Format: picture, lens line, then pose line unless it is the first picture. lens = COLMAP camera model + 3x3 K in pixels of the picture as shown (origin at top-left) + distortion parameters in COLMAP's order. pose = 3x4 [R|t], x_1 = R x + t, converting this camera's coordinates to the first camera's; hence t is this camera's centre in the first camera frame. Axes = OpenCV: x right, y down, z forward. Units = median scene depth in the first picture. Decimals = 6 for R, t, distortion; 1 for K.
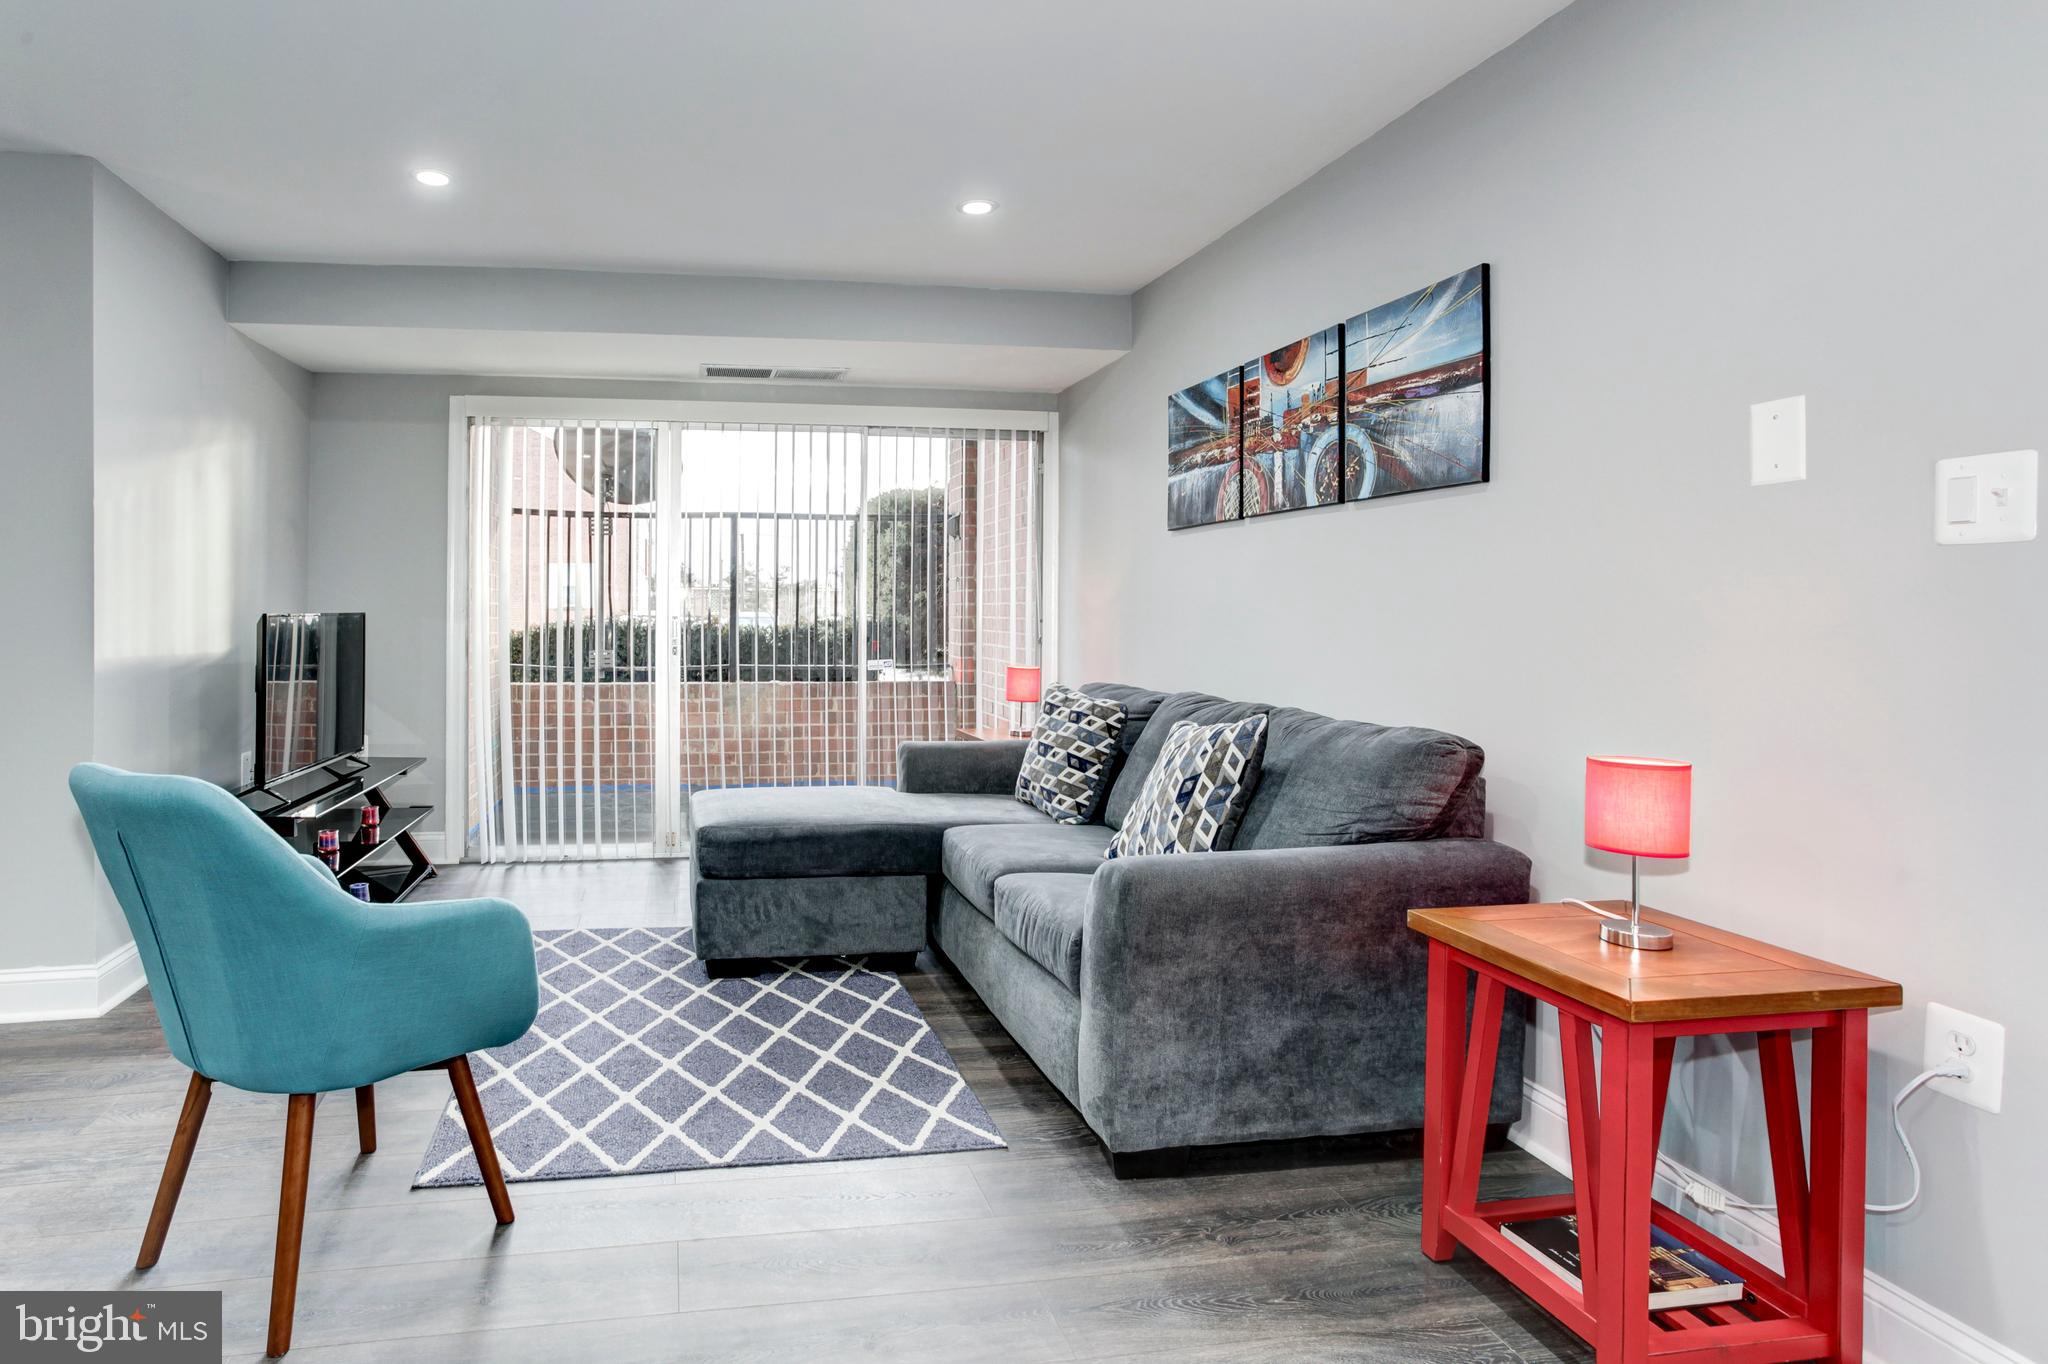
lens RADIAL K [[1073.4, 0, 791.5], [0, 1073.4, 613.6], [0, 0, 1]] dist [-0.033368, 0.010977]
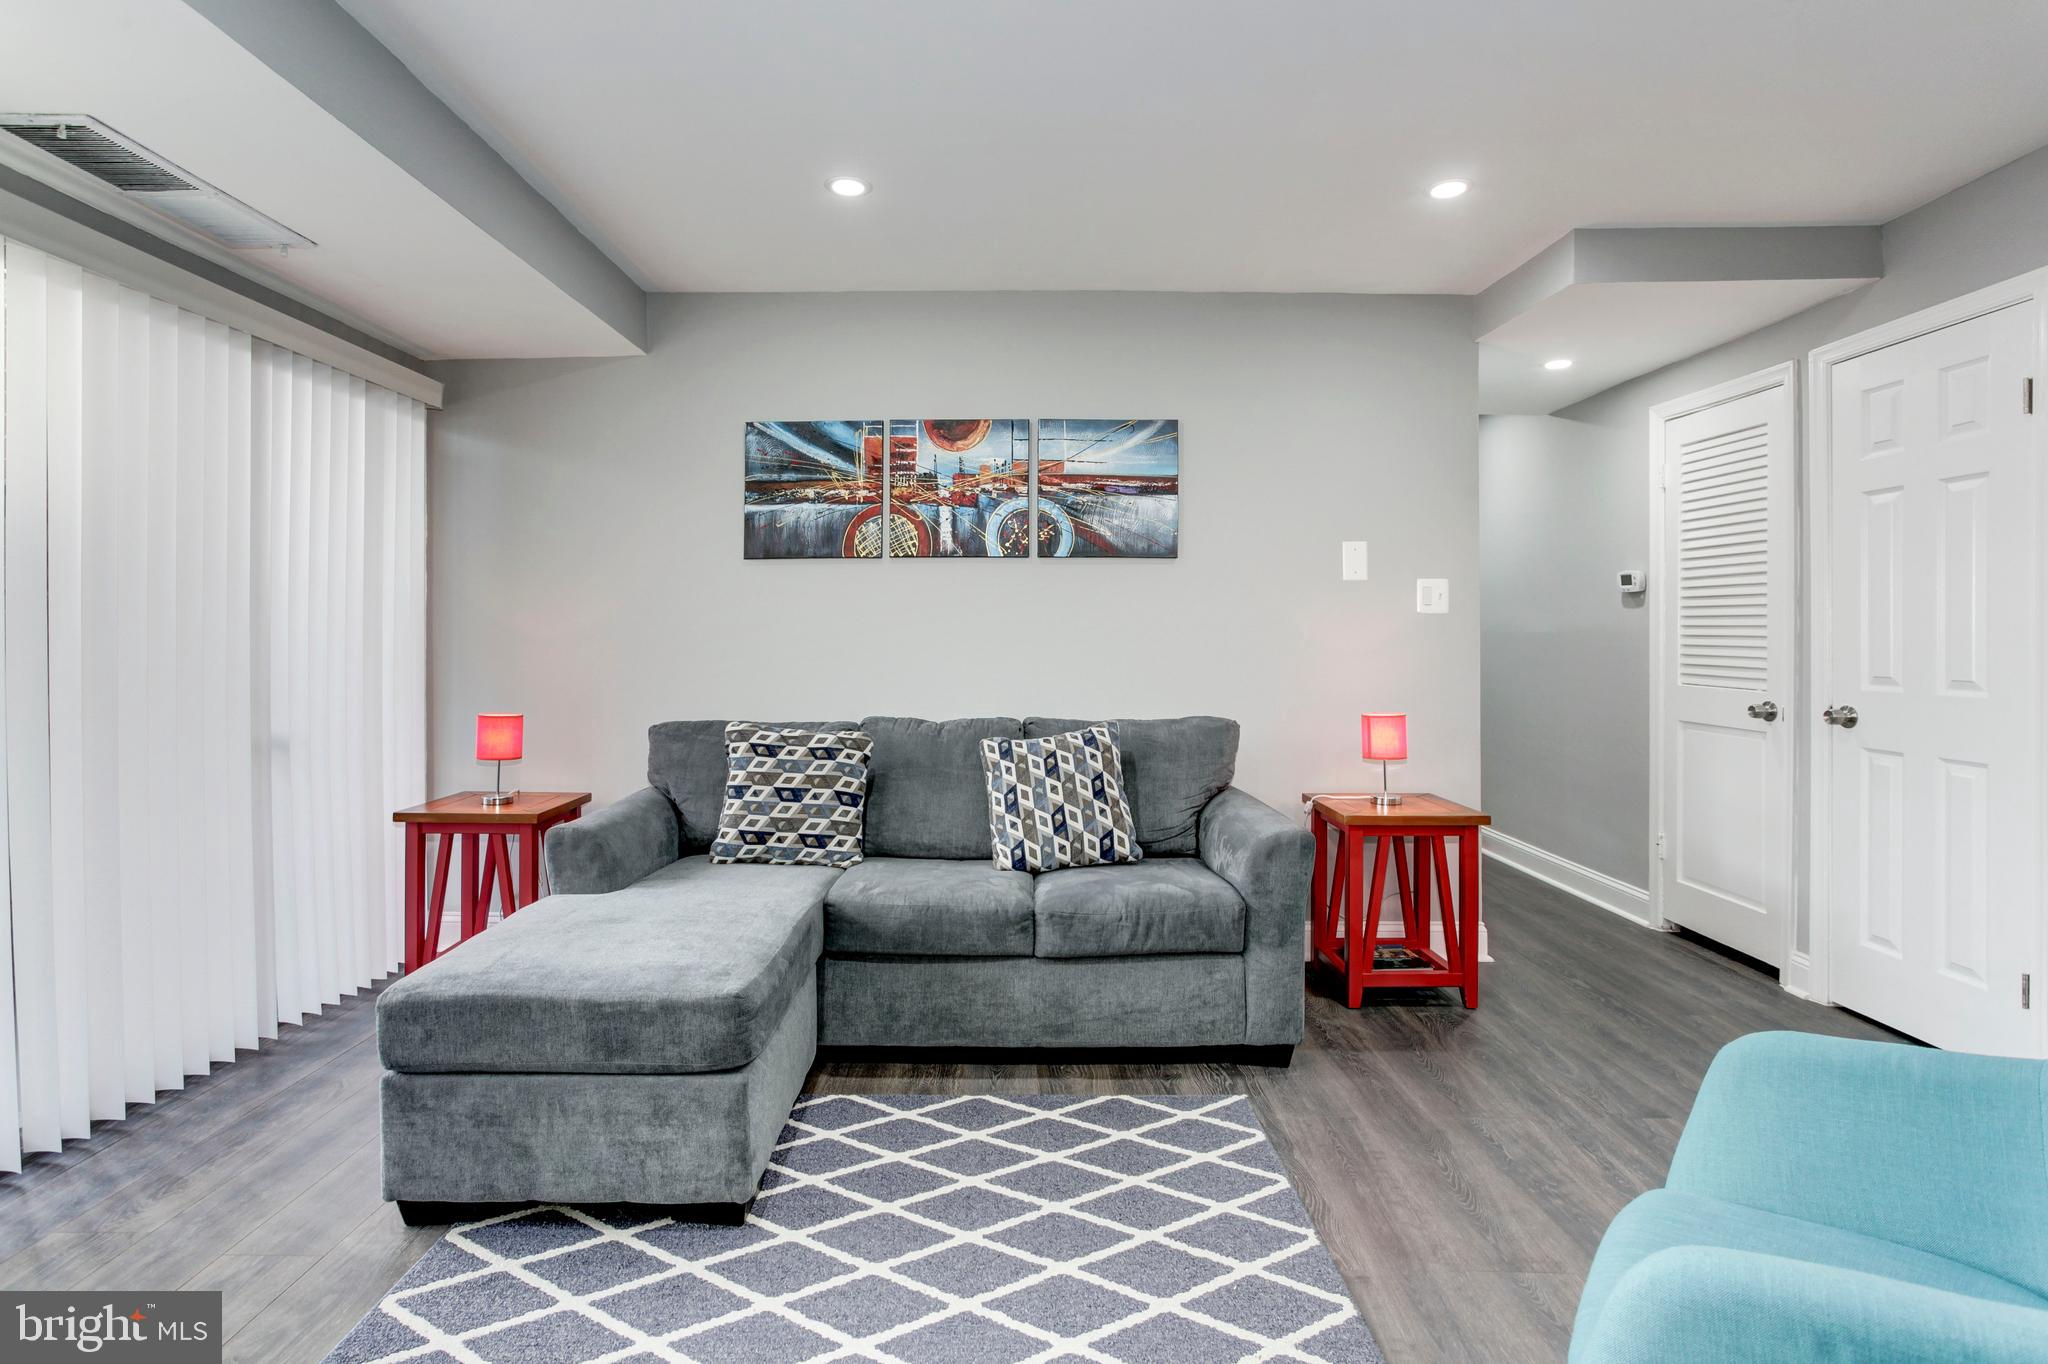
lens RADIAL K [[1018.8, 0, 994.6], [0, 1018.8, 649.2], [0, 0, 1]] dist [-0.054563, 0.033295]
pose [[0.139240, -0.015876, 0.990131, -0.755898], [0.004455, 0.999871, 0.015405, -0.011424], [-0.990249, 0.002266, 0.139292, 0.904924]]
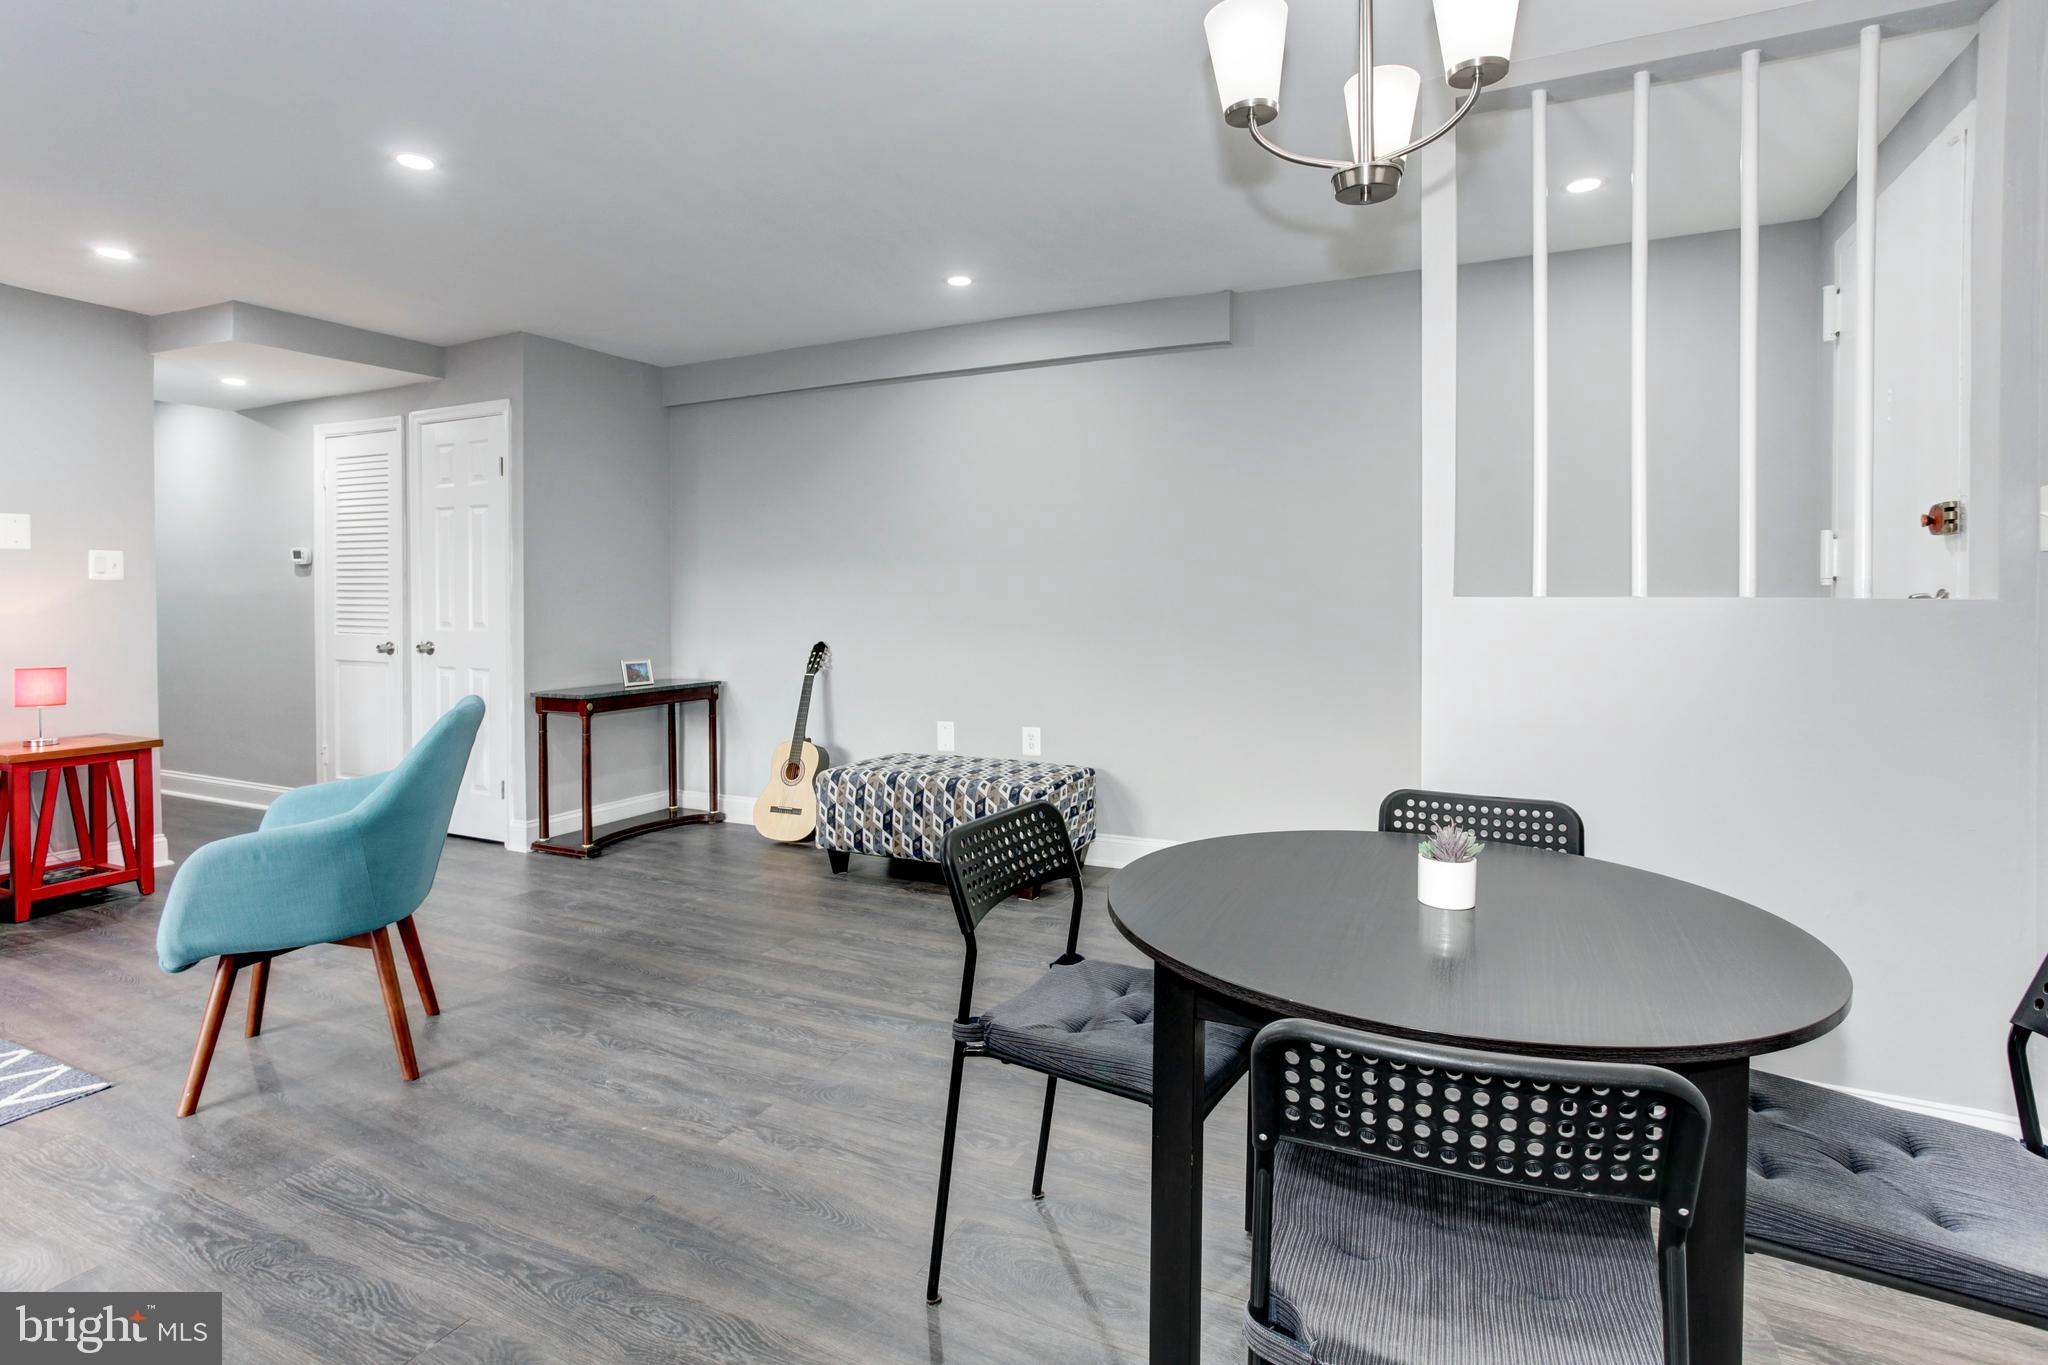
lens RADIAL K [[1030.5, 0, 998.9], [0, 1030.5, 603.4], [0, 0, 1]] dist [0.018731, 0.001246]
pose [[-0.822473, -0.004957, 0.568783, -1.414612], [0.001889, 0.999933, 0.011446, -0.013806], [-0.568802, 0.010488, -0.822408, 1.062396]]
